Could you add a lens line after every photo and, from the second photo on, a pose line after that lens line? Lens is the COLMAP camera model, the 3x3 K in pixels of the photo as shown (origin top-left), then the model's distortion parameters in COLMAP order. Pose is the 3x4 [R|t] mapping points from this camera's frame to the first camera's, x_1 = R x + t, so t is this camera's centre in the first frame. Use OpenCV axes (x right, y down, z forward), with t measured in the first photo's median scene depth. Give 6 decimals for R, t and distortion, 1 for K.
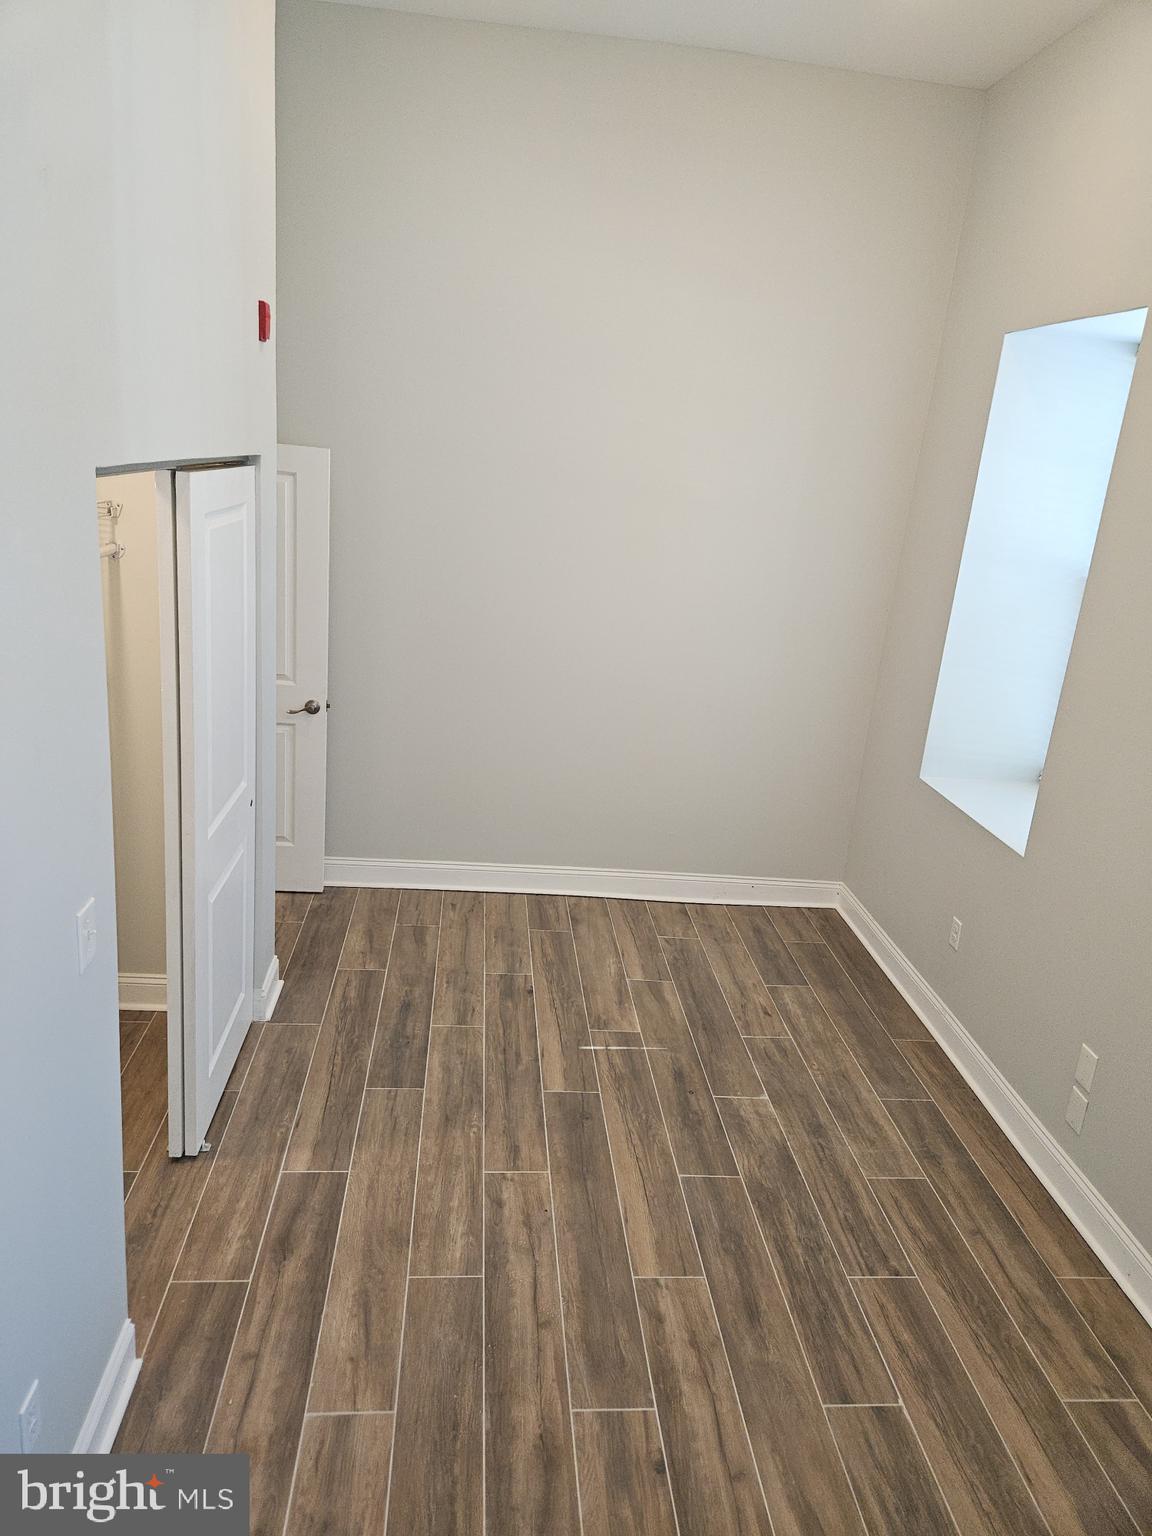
lens RADIAL K [[1013.4, 0, 559.2], [0, 1013.4, 759.1], [0, 0, 1]] dist [0.077289, -0.069326]
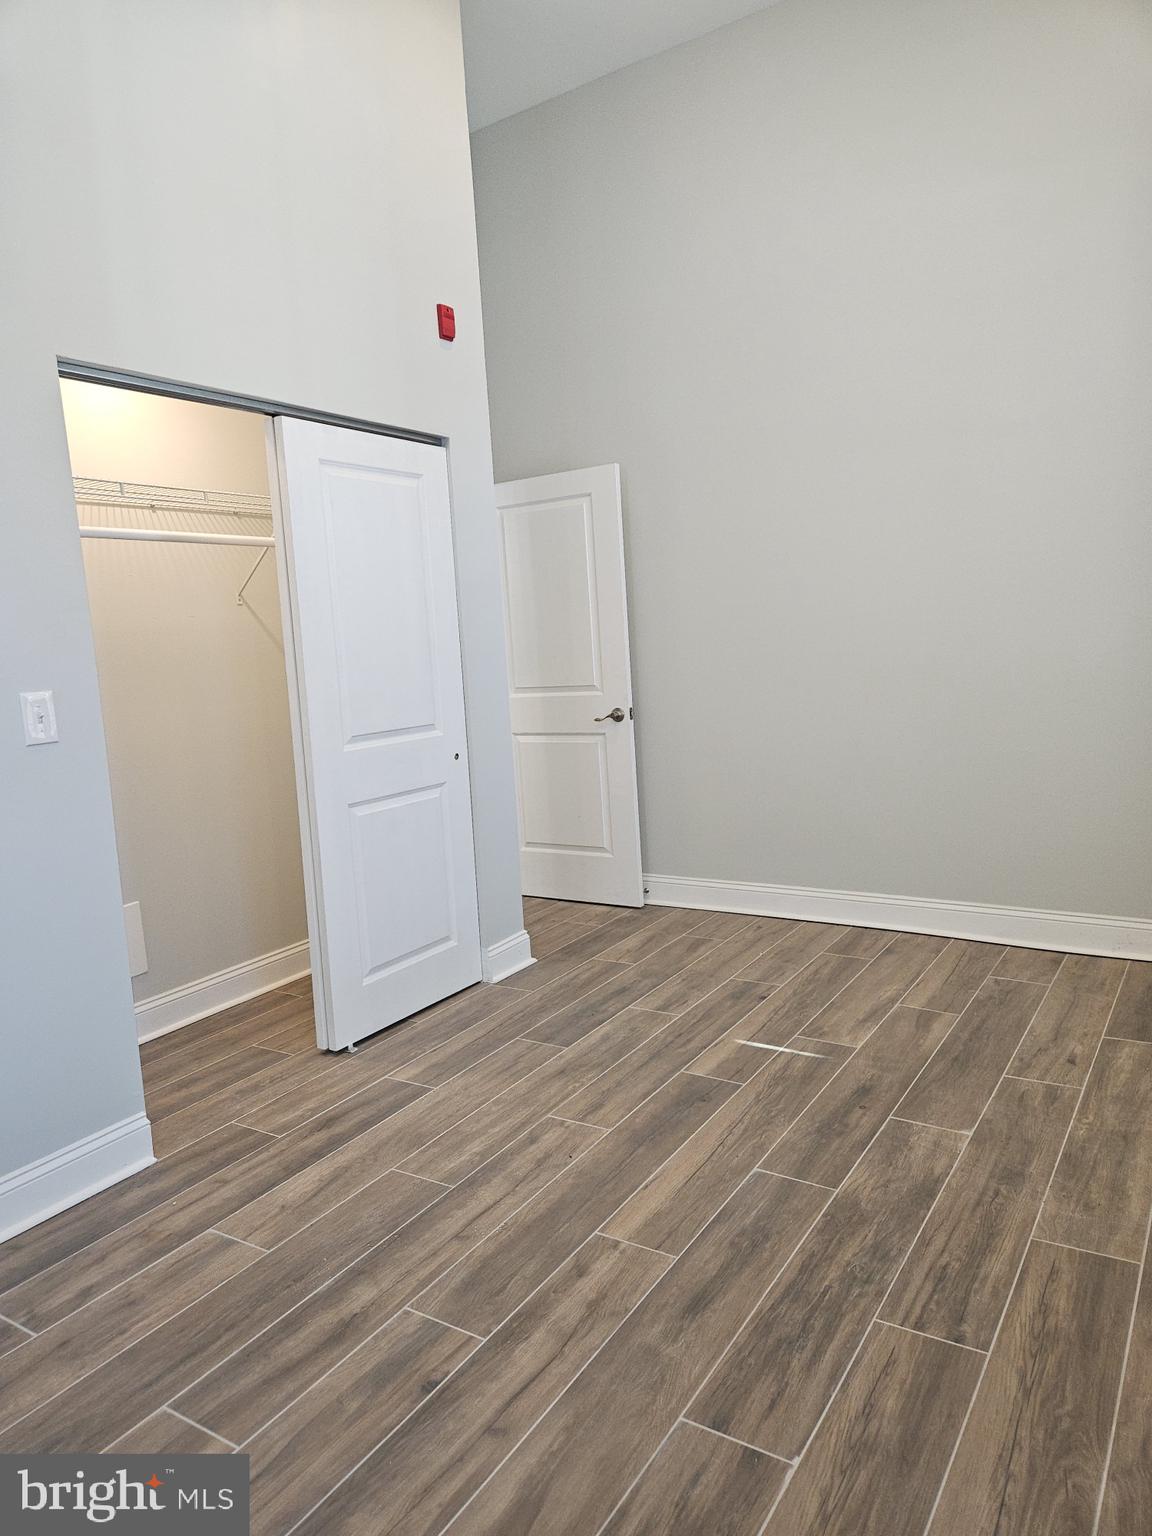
lens RADIAL K [[1013.4, 0, 559.2], [0, 1013.4, 759.1], [0, 0, 1]] dist [0.077289, -0.069326]
pose [[0.779114, -0.056855, -0.624299, 0.533707], [-0.062251, 0.983939, -0.167297, 0.258056], [0.623784, 0.169207, 0.763061, 0.287675]]
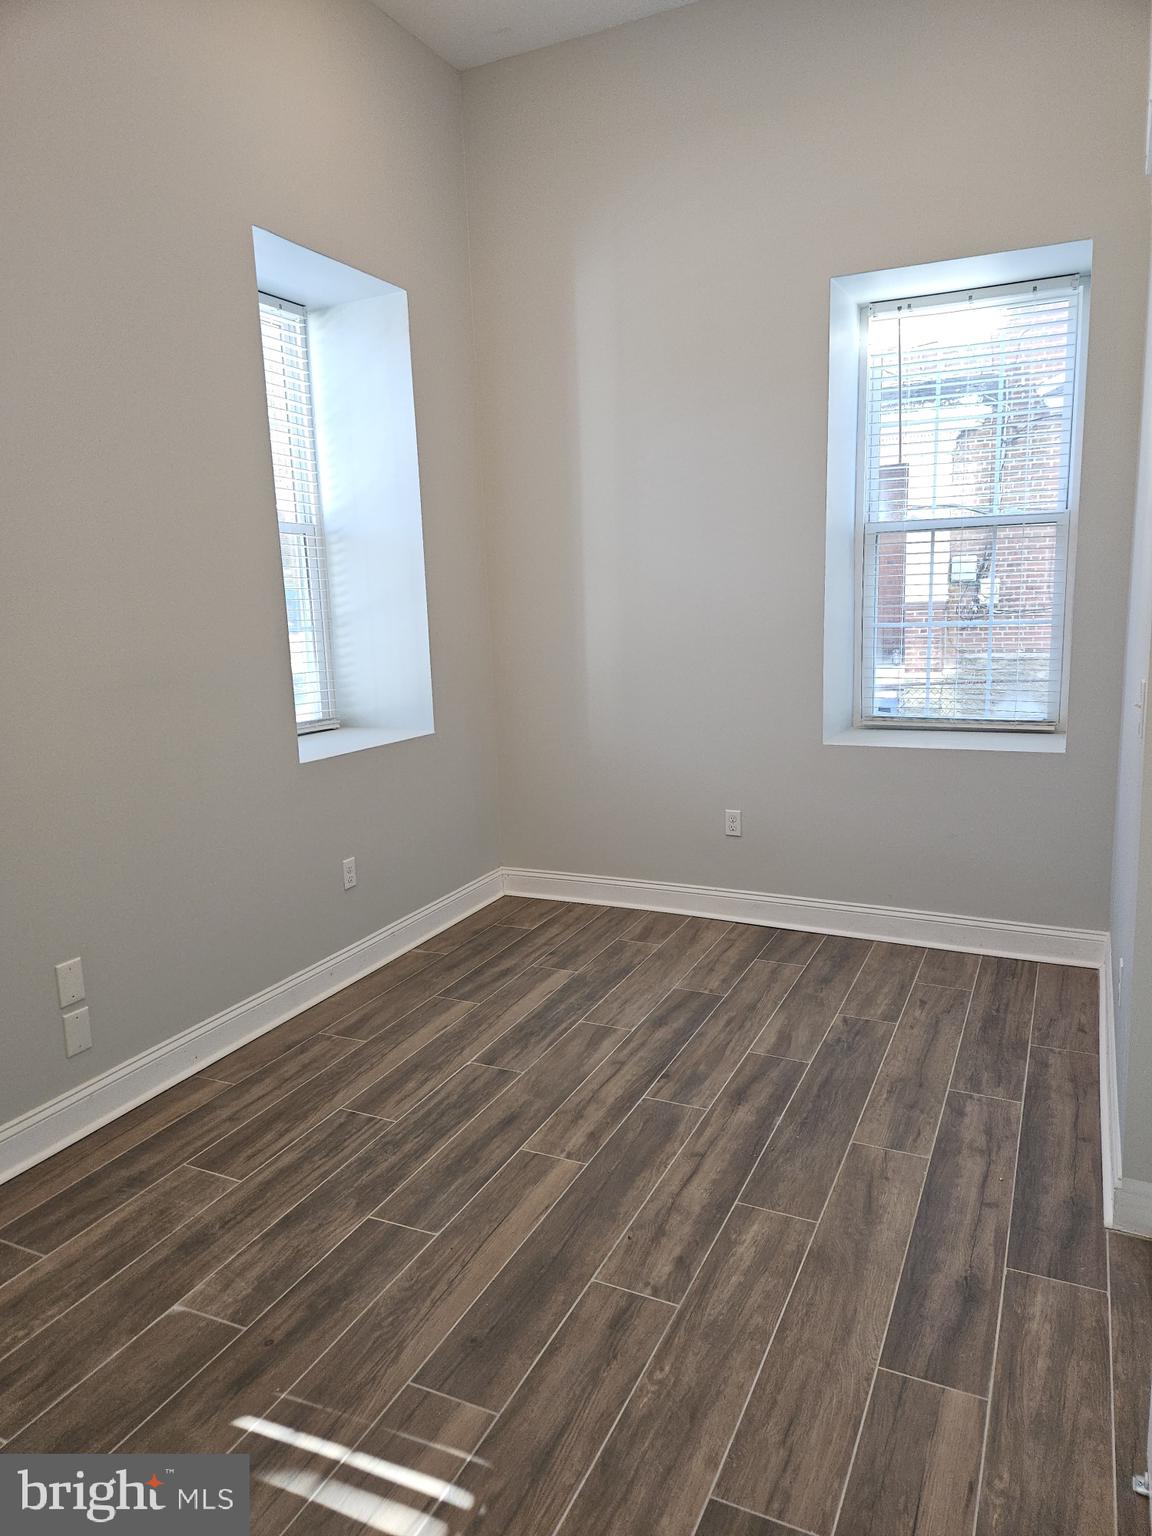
lens RADIAL K [[1024.2, 0, 590.0], [0, 1024.2, 776.8], [0, 0, 1]] dist [0.067404, -0.048771]
pose [[-0.871730, -0.138081, 0.470128, -0.314891], [0.111452, 0.878444, 0.464665, -0.250355], [-0.477142, 0.457459, -0.750377, 1.458660]]
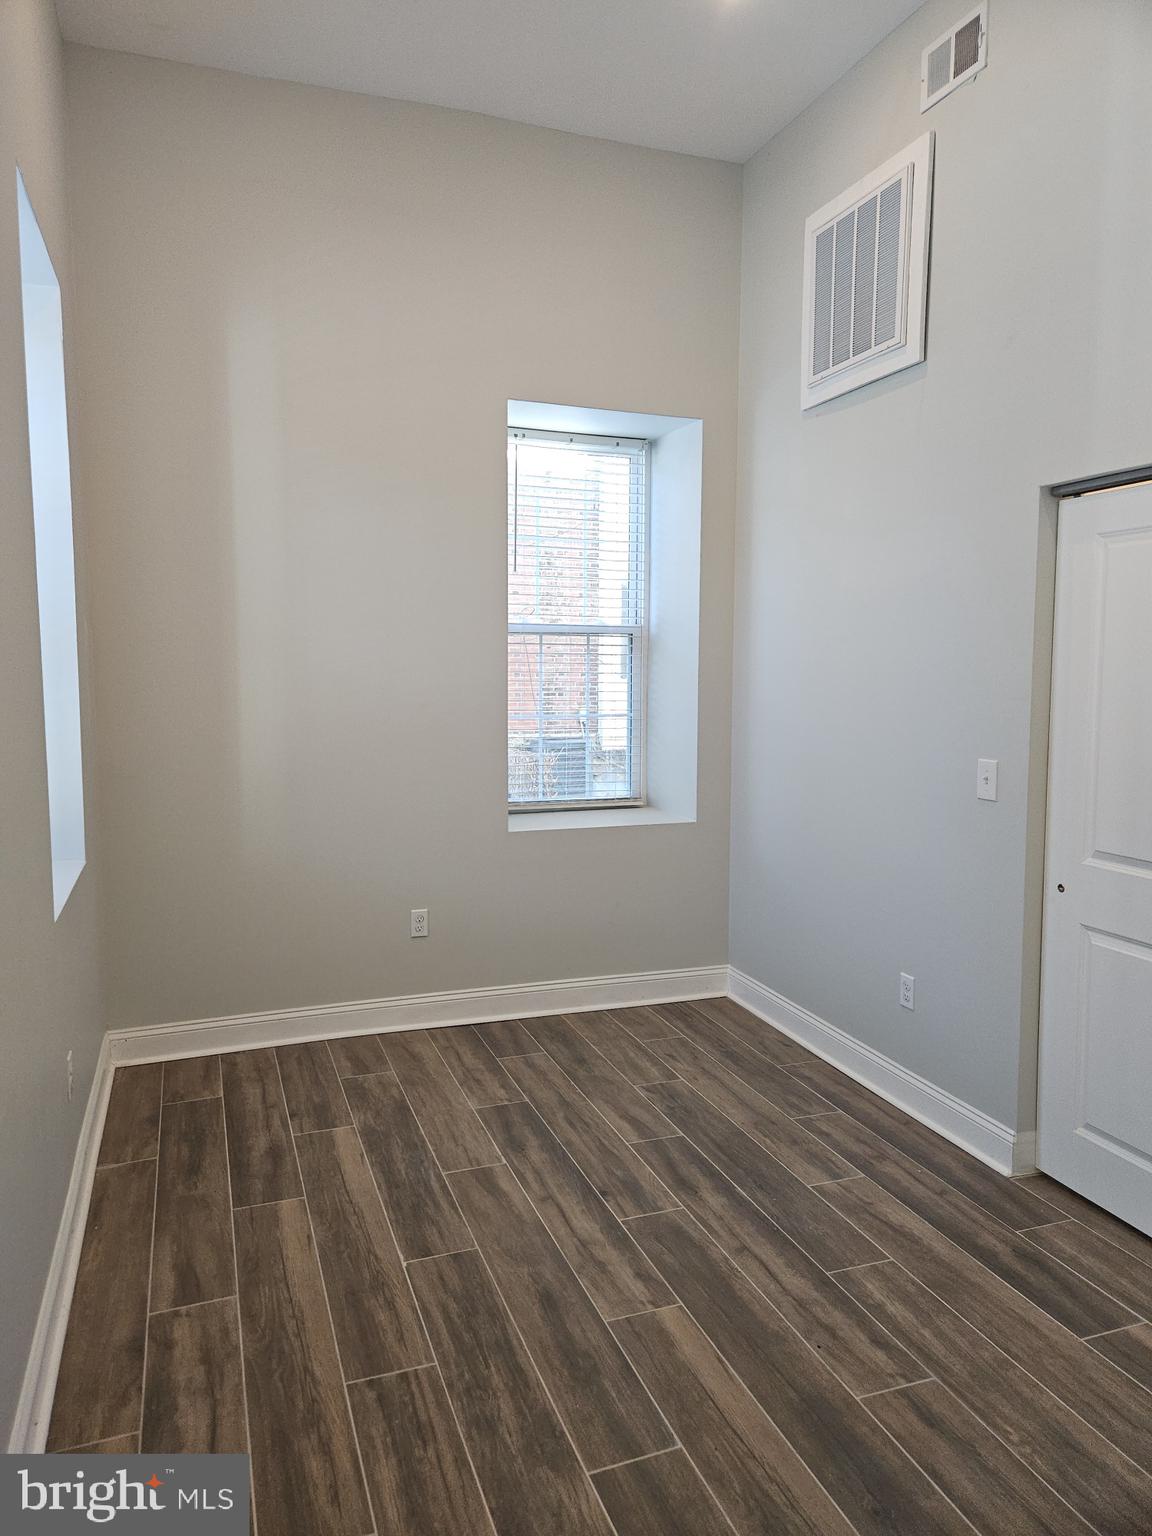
lens RADIAL K [[1013.4, 0, 559.2], [0, 1013.4, 759.1], [0, 0, 1]] dist [0.077289, -0.069326]
pose [[-0.959904, -0.054574, -0.274967, 0.413143], [-0.154155, 0.922009, 0.355155, -0.212193], [0.234139, 0.383302, -0.893453, 1.483429]]
